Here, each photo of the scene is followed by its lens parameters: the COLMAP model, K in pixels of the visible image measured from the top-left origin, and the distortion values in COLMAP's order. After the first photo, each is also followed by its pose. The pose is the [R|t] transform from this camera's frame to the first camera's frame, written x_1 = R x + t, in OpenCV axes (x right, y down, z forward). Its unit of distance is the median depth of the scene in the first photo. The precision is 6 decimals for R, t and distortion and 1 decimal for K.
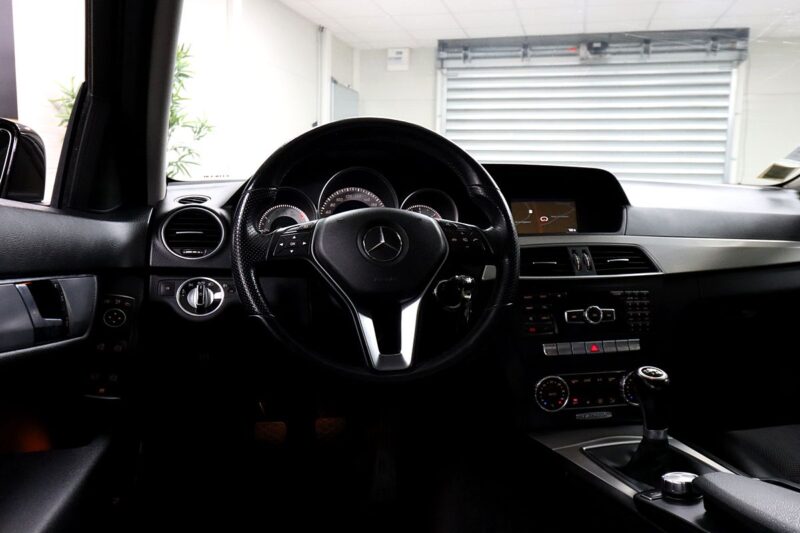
lens RADIAL K [[645.5, 0, 400.0], [0, 645.5, 266.5], [0, 0, 1]] dist [0.000575, 0.000556]
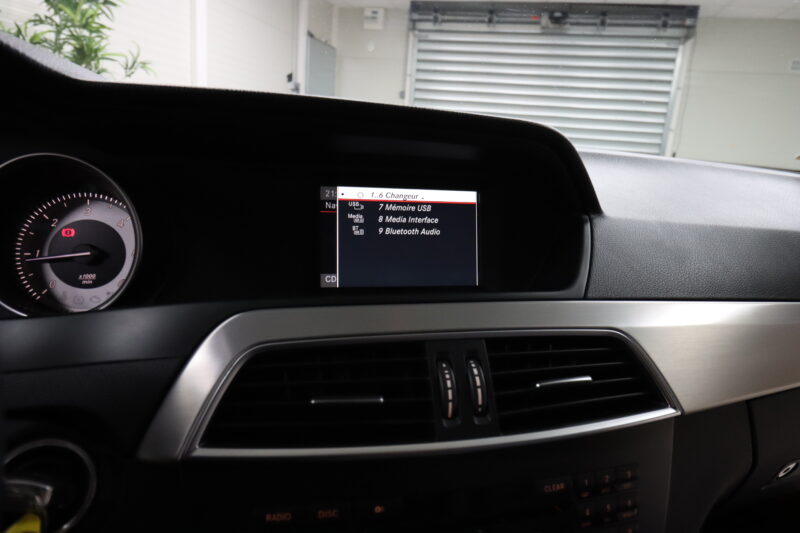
lens RADIAL K [[522.5, 0, 400.0], [0, 522.5, 266.5], [0, 0, 1]] dist [-0.003273, -0.001474]
pose [[0.998366, 0.045239, 0.034915, 0.032995], [-0.048923, 0.992378, 0.113105, -0.013883], [-0.029532, -0.114628, 0.992969, 0.102326]]
